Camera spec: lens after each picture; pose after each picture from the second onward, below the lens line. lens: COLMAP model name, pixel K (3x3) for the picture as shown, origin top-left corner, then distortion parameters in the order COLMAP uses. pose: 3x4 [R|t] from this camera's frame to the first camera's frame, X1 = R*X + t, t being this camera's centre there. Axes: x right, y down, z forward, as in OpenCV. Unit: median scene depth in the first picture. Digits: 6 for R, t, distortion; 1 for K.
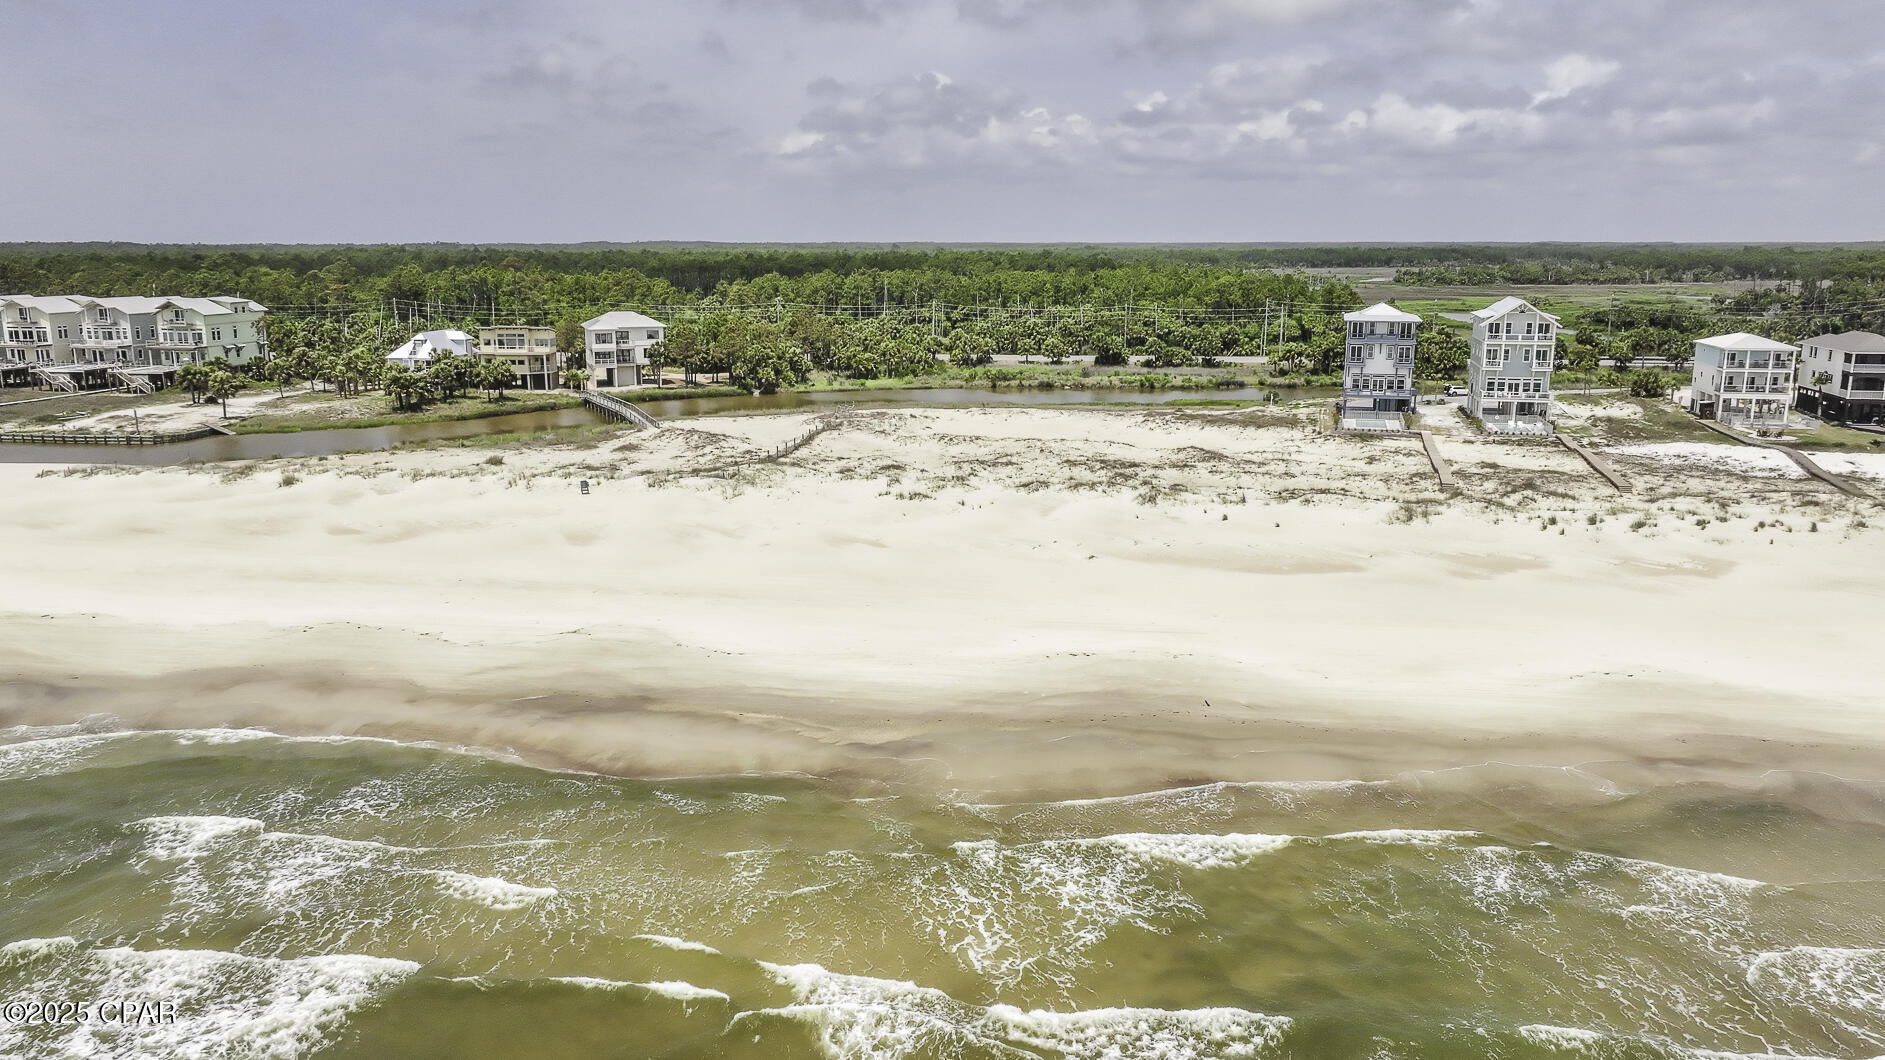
lens RADIAL K [[1337.5, 0, 942.5], [0, 1337.5, 530.0], [0, 0, 1]] dist [-0.000592, 0.008442]
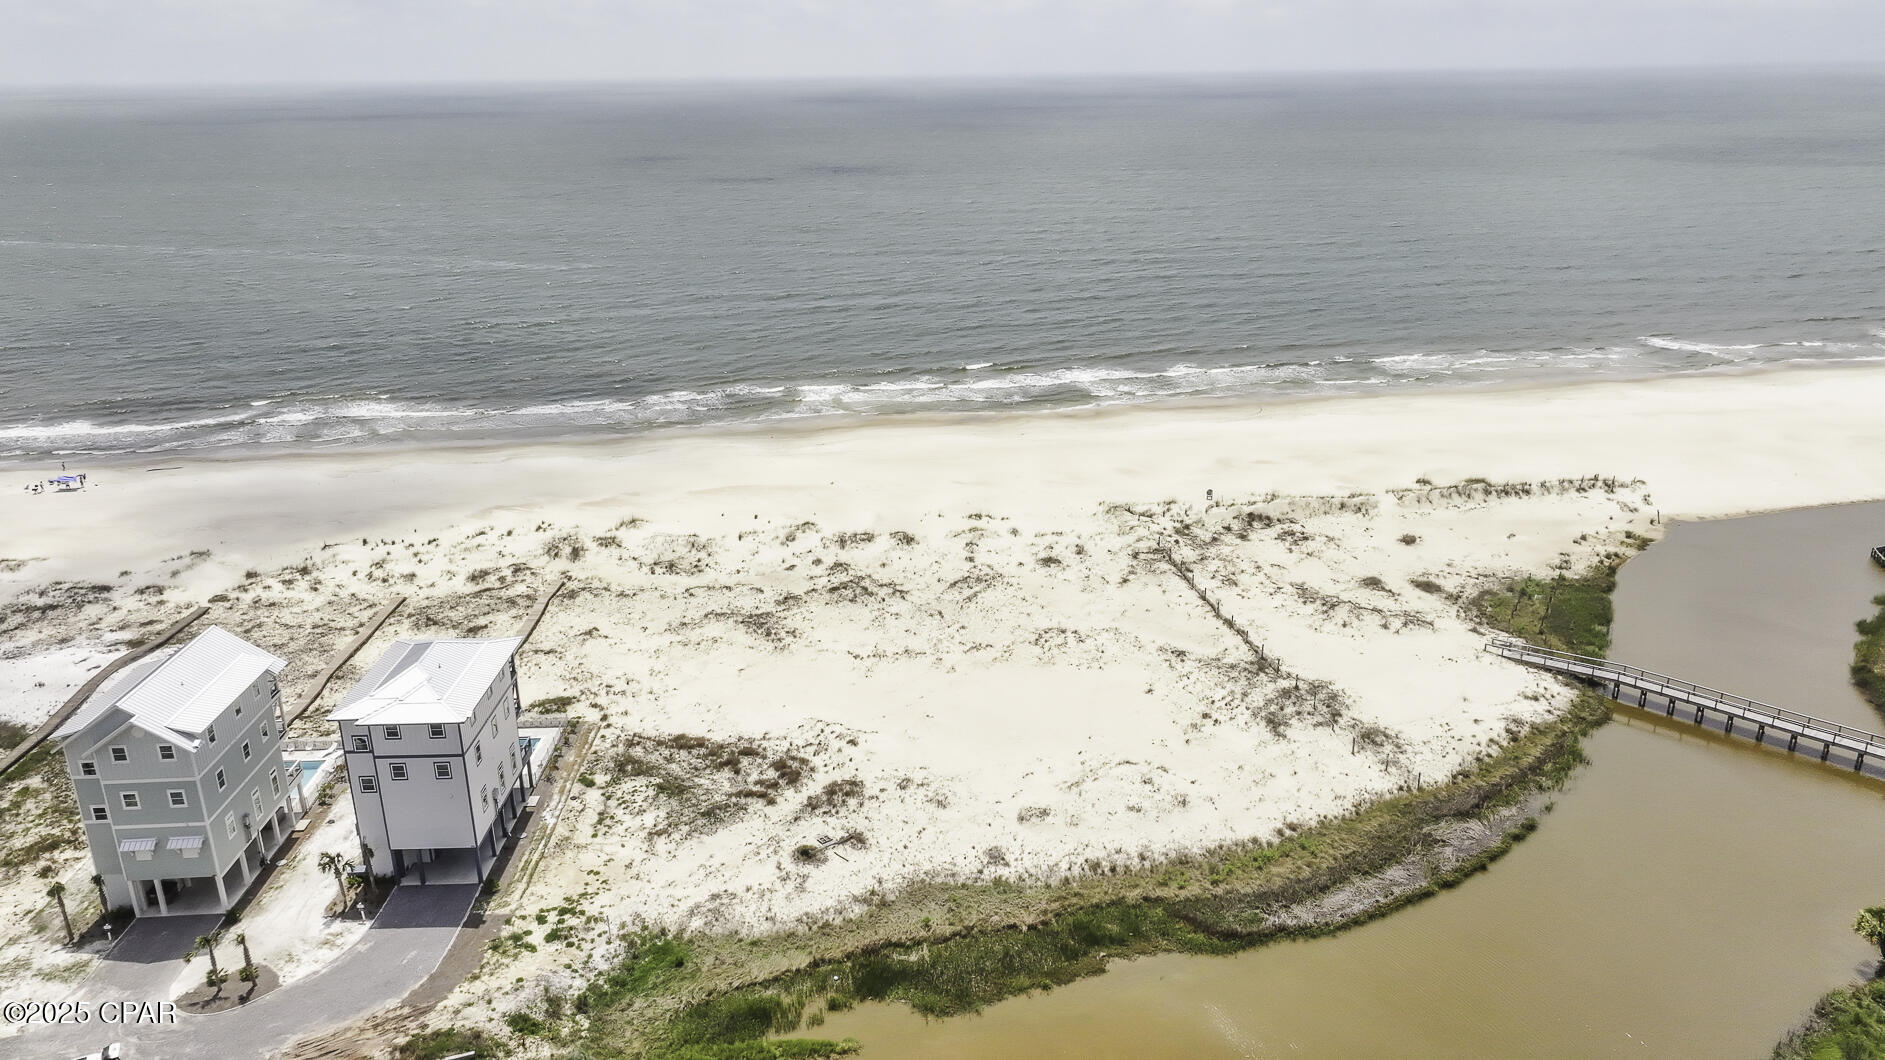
lens RADIAL K [[1313.2, 0, 948.0], [0, 1313.2, 522.9], [0, 0, 1]] dist [0.003856, 0.001659]
pose [[-0.953648, 0.107349, -0.281125, 0.290657], [-0.053715, 0.858478, 0.510030, -0.526511], [0.296091, 0.501490, -0.812919, 1.562865]]
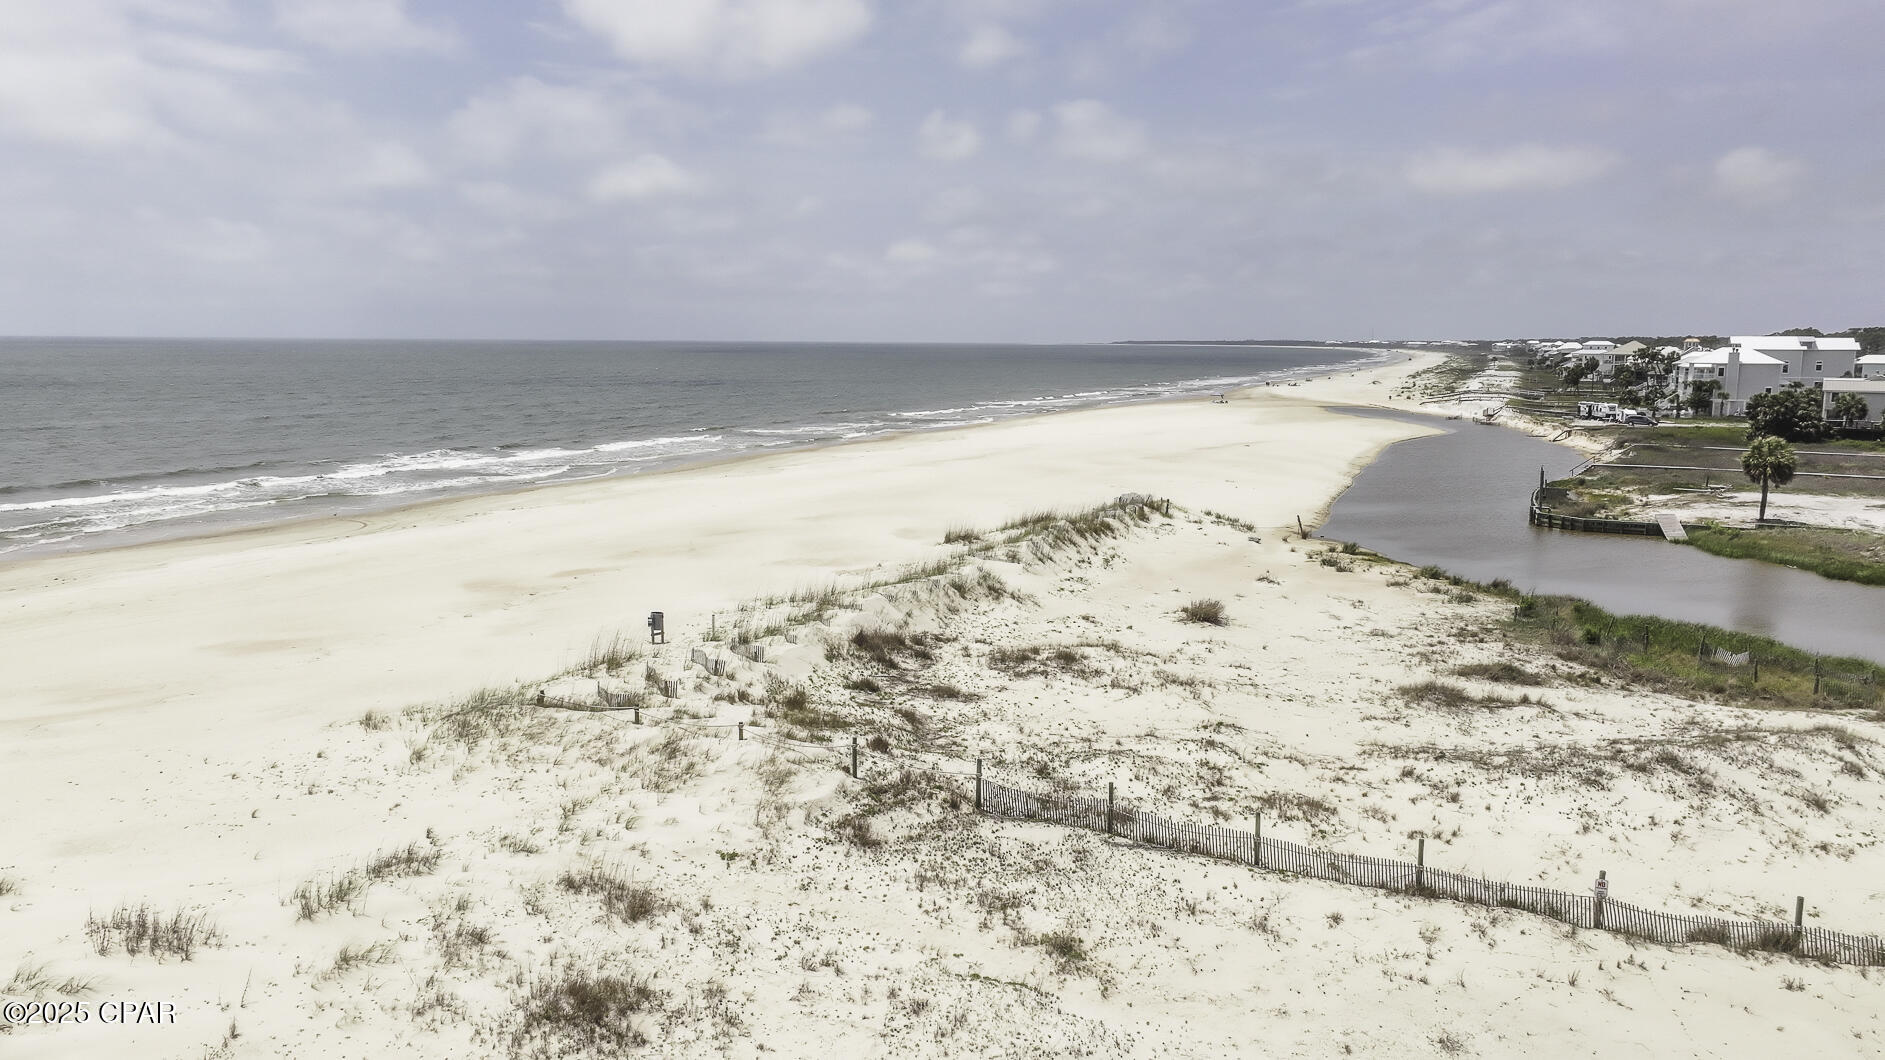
lens RADIAL K [[1344.4, 0, 942.5], [0, 1344.4, 530.0], [0, 0, 1]] dist [0.001295, 0.010290]
pose [[-0.301053, 0.129382, -0.944790, 0.095830], [-0.208161, 0.957945, 0.197513, -0.132671], [0.930611, 0.256130, -0.261460, 0.917495]]
